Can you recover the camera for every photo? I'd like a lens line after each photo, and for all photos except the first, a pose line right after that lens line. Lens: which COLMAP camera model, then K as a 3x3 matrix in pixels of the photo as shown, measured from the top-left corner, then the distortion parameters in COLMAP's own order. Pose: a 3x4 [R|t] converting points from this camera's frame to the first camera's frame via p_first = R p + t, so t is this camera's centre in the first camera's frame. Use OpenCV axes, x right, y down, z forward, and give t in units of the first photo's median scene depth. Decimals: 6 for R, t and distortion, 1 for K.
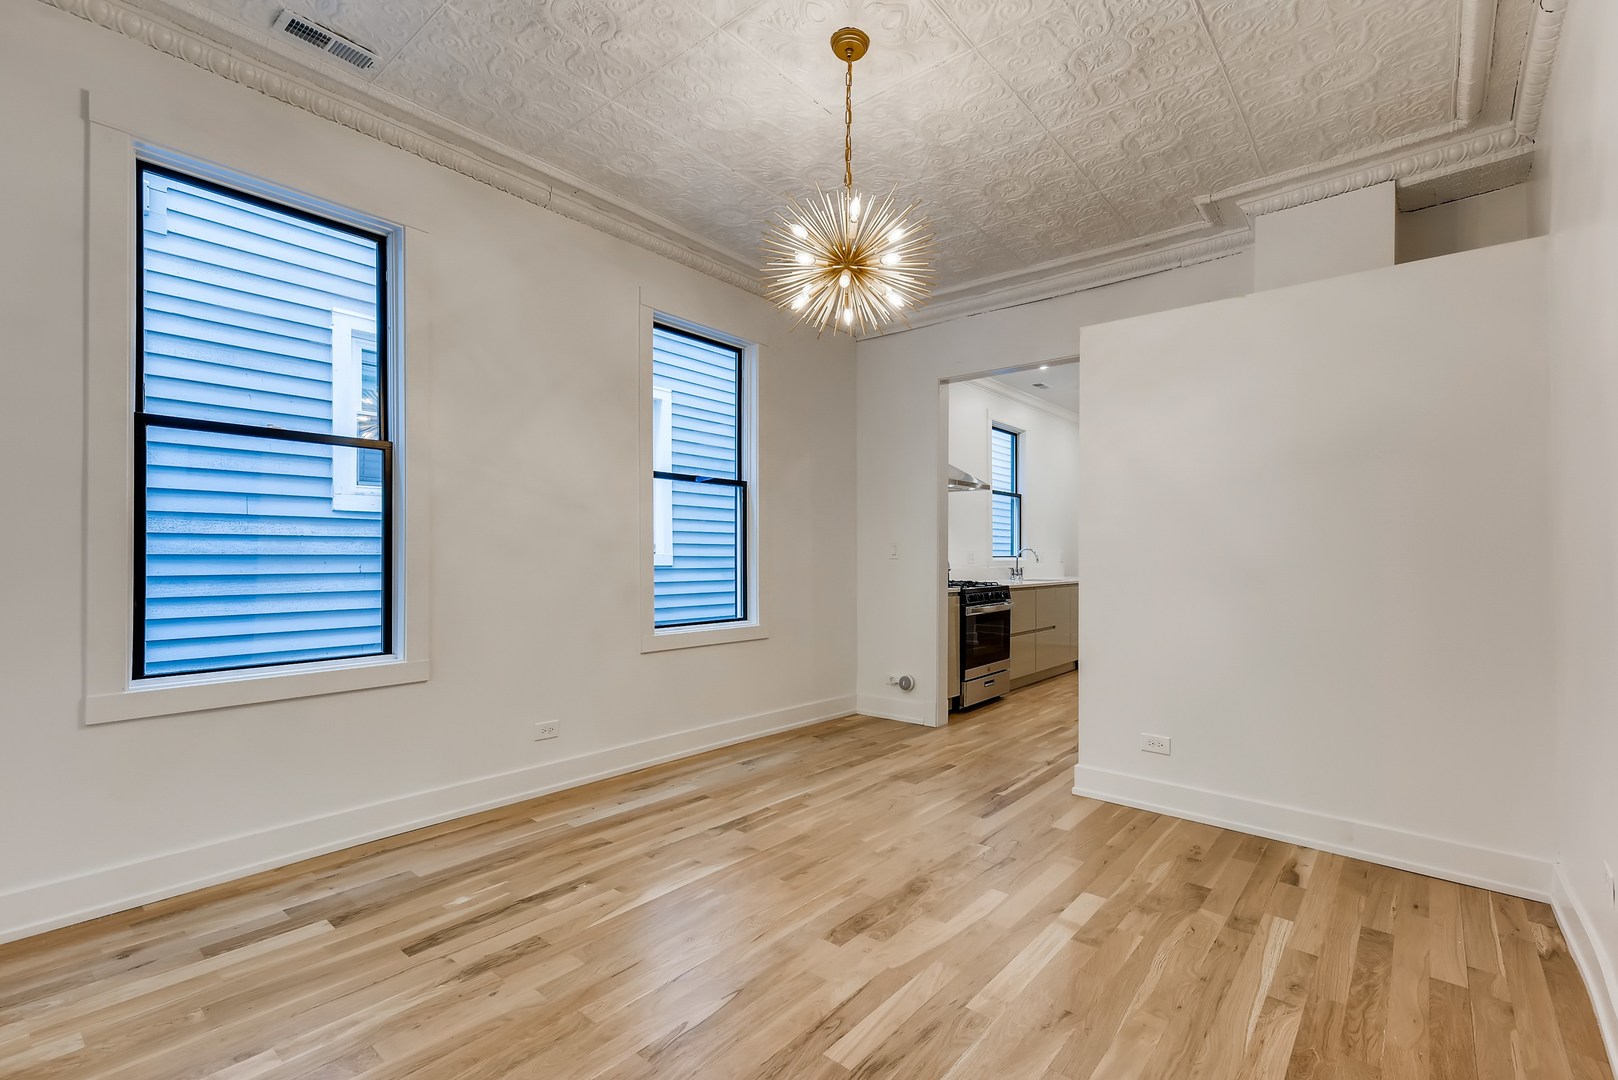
lens RADIAL K [[720.3, 0, 816.9], [0, 720.3, 552.2], [0, 0, 1]] dist [0.017214, -0.005435]
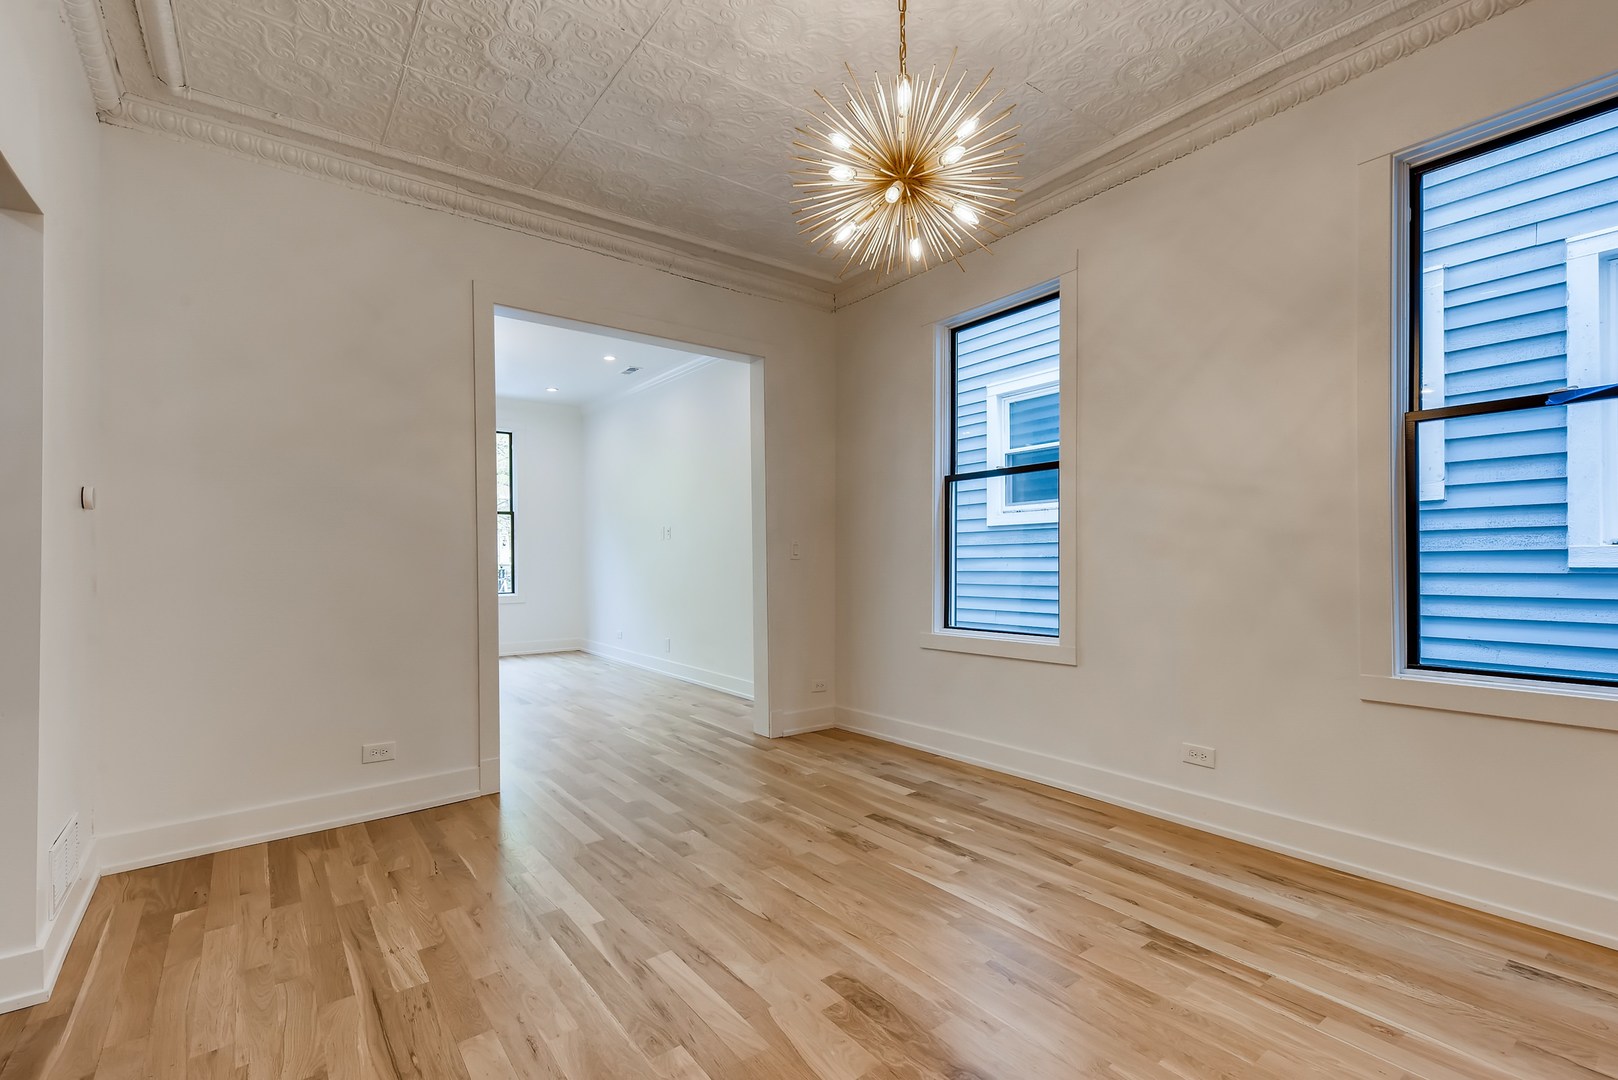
lens RADIAL K [[720.3, 0, 816.7], [0, 720.3, 552.4], [0, 0, 1]] dist [0.017214, -0.005435]
pose [[-0.218751, -0.010170, -0.975728, 0.760802], [0.014473, 0.999802, -0.013666, 0.009458], [0.975673, -0.017111, -0.218561, 0.976963]]
